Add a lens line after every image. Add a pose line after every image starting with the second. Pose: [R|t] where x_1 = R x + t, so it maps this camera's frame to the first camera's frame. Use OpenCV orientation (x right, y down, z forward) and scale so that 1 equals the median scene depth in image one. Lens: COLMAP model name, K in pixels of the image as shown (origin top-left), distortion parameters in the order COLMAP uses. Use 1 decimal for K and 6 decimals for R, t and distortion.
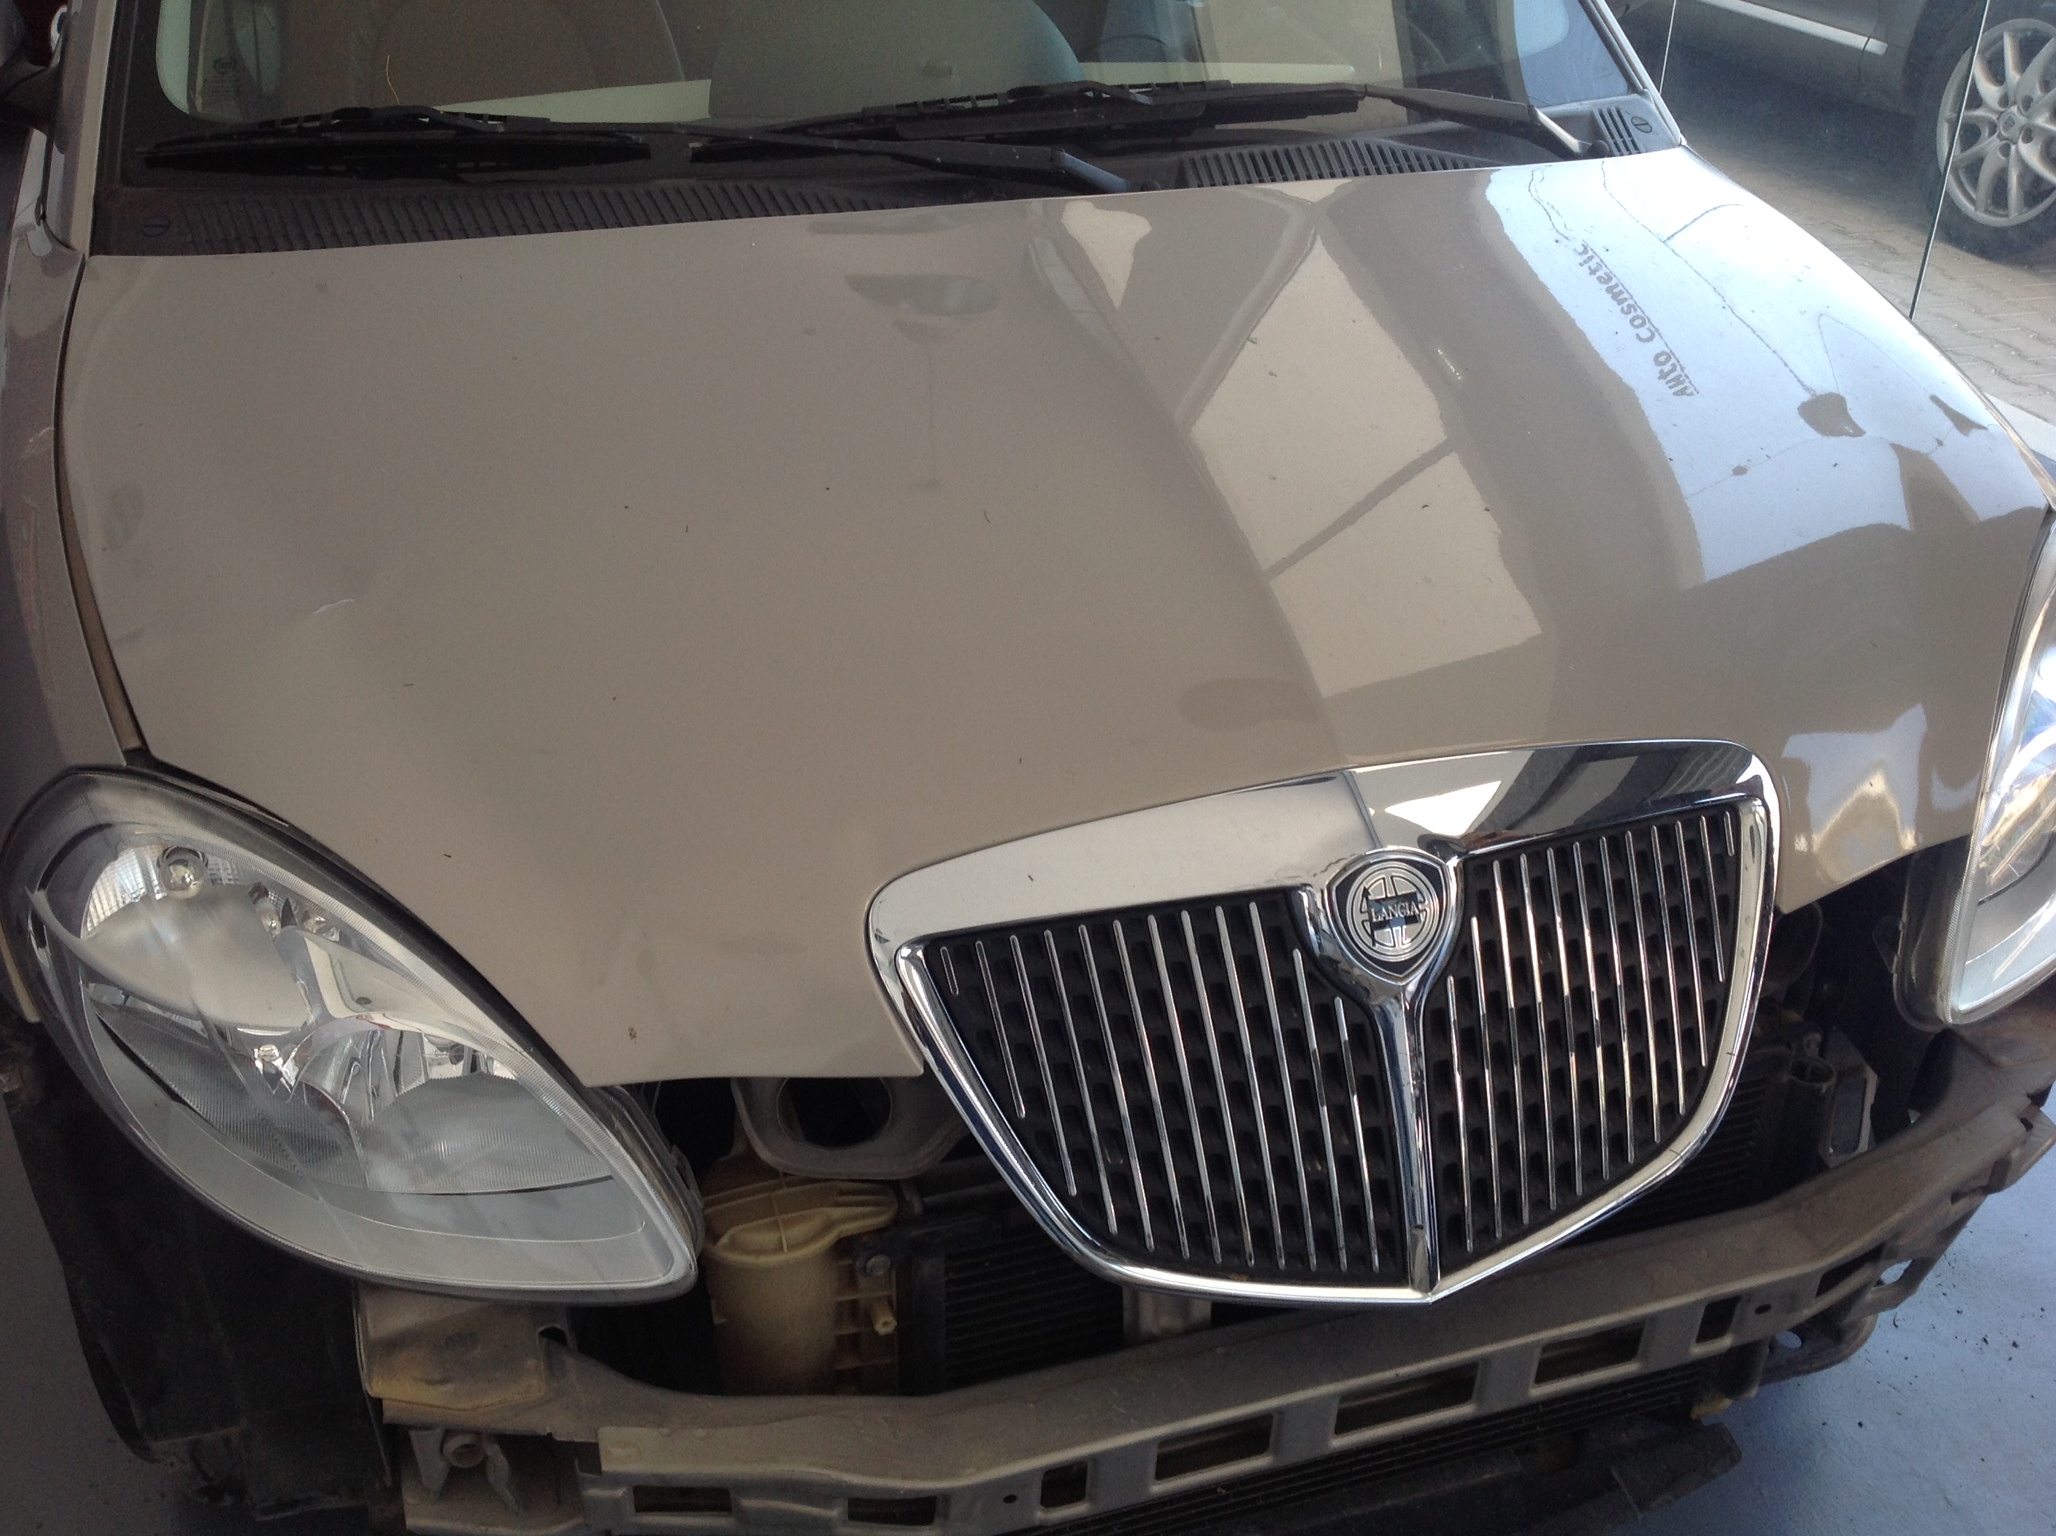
lens RADIAL K [[2086.3, 0, 1028.0], [0, 2086.3, 768.0], [0, 0, 1]] dist [0.005710, -0.000566]
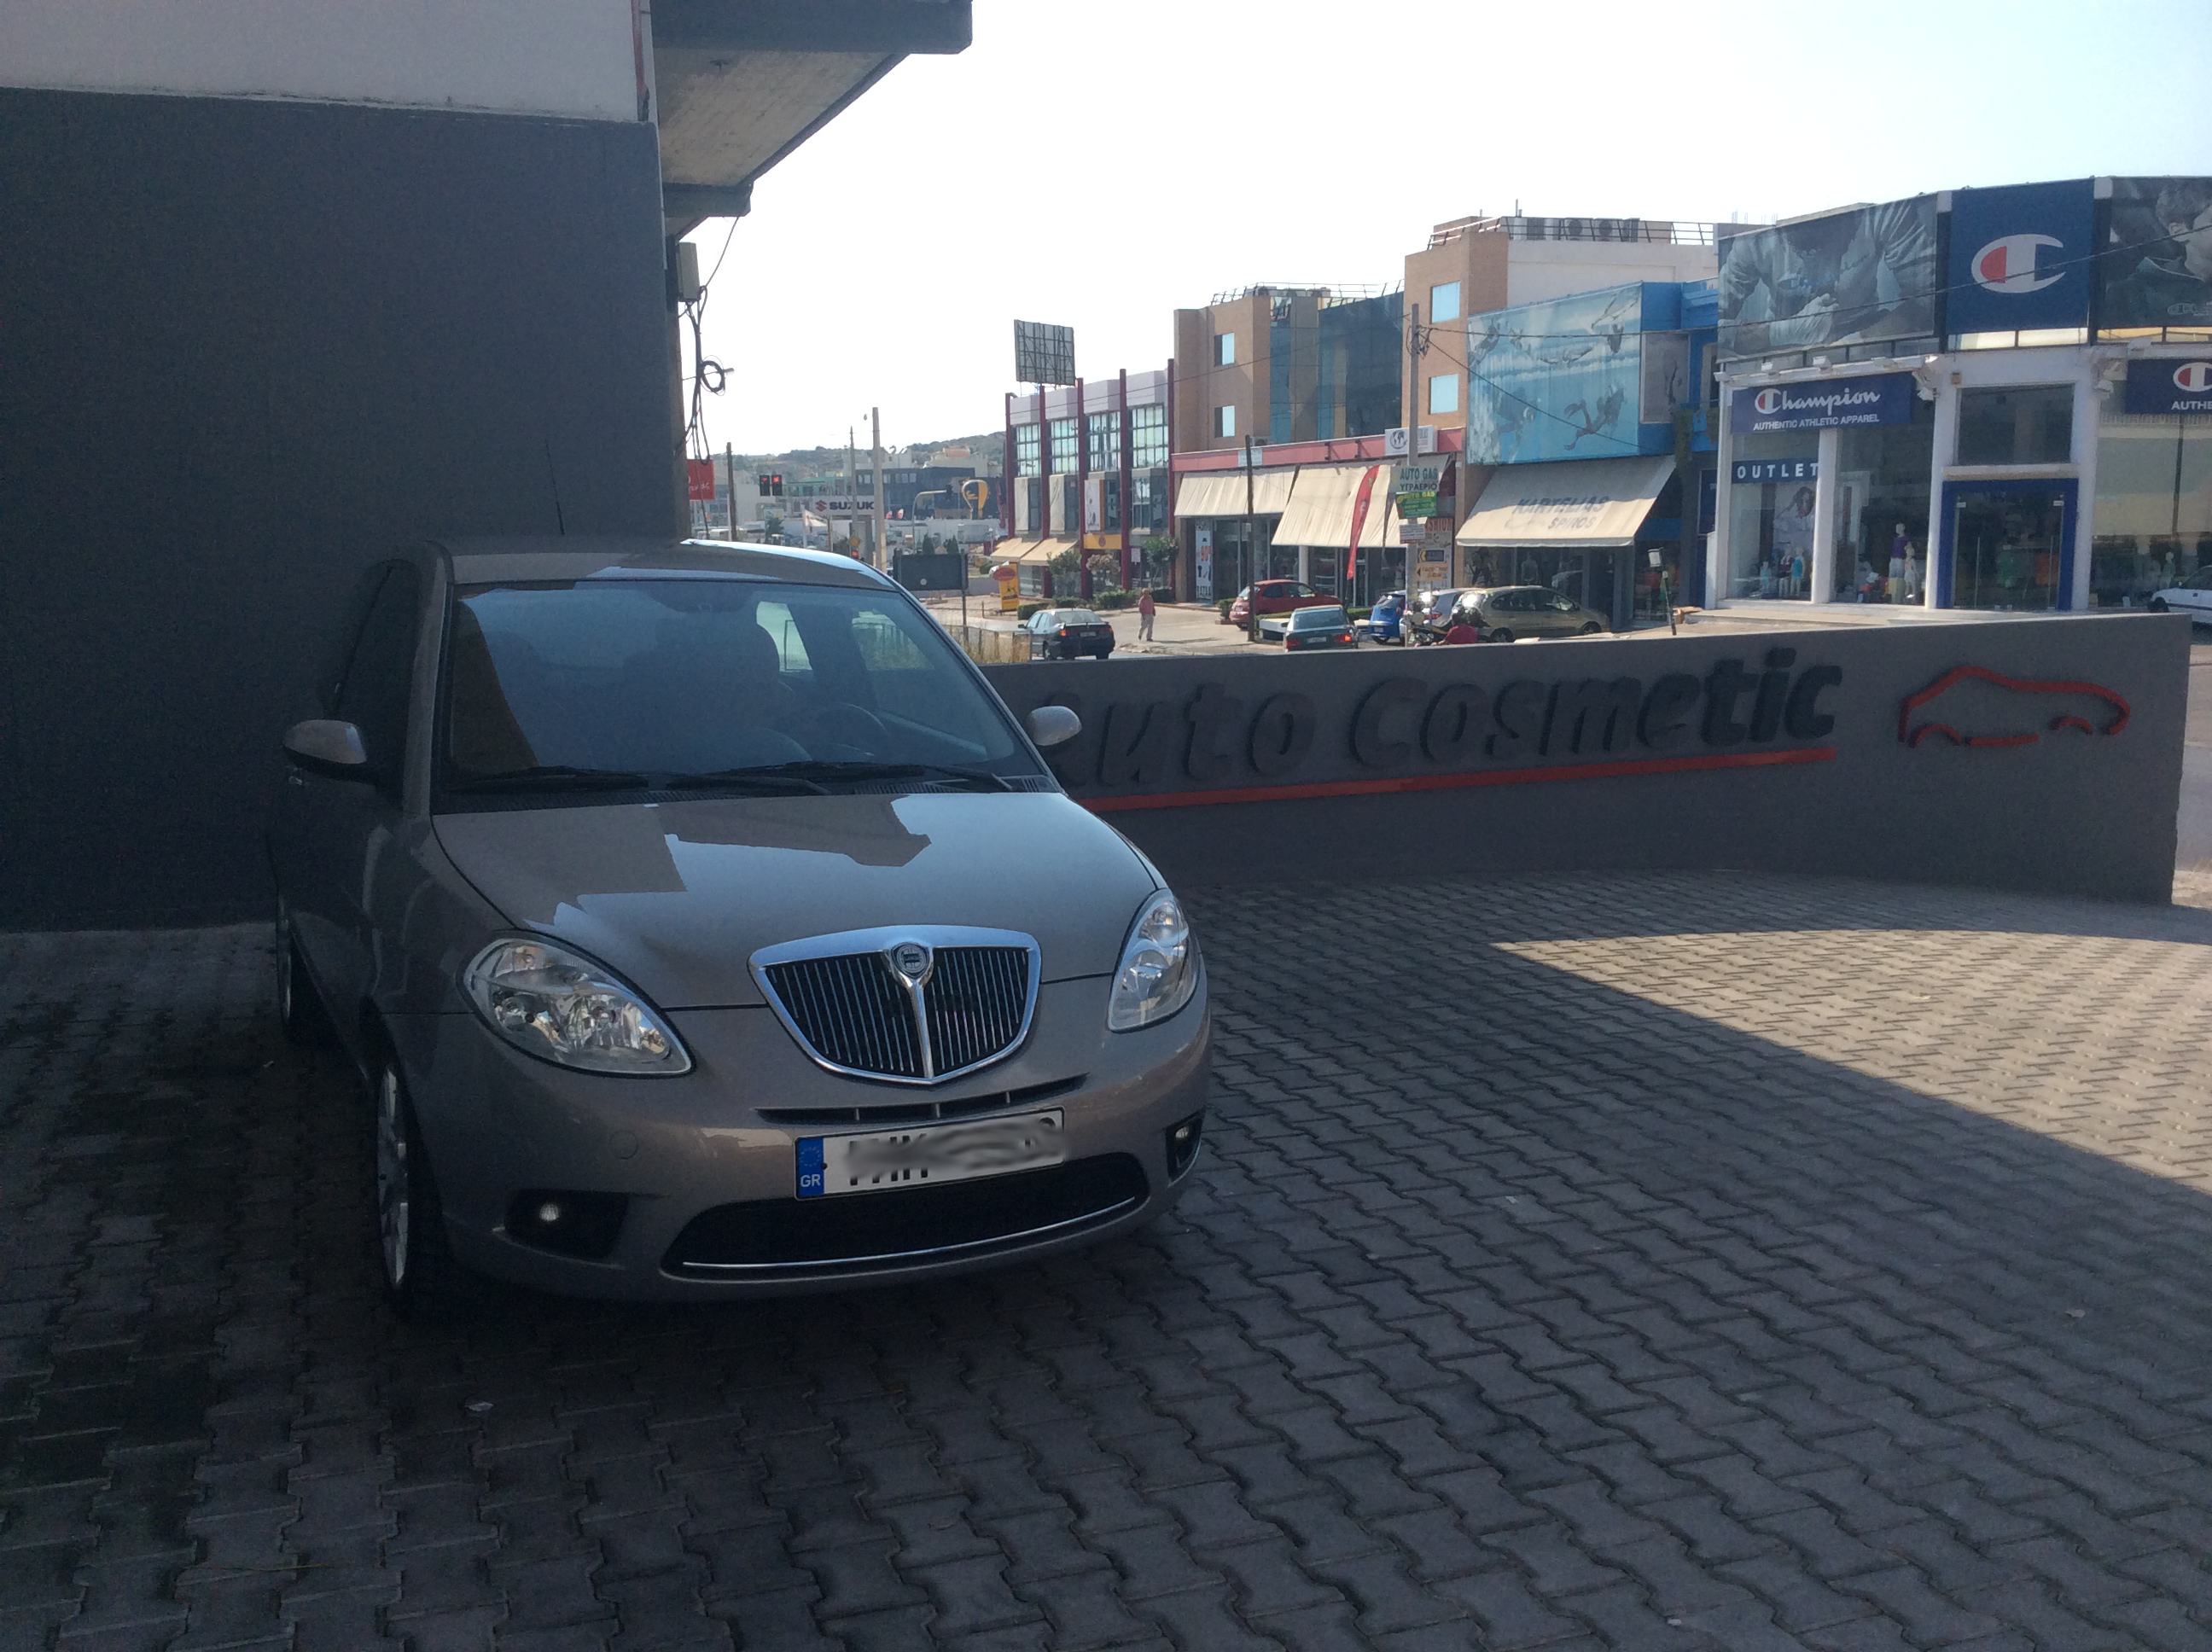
lens RADIAL K [[2117.9, 0, 1106.0], [0, 2117.9, 826.0], [0, 0, 1]] dist [0.000285, 0.000140]
pose [[0.989207, 0.001325, 0.146519, -0.009711], [0.054577, 0.924675, -0.376826, 1.113108], [-0.135982, 0.380756, 0.914622, -2.097799]]
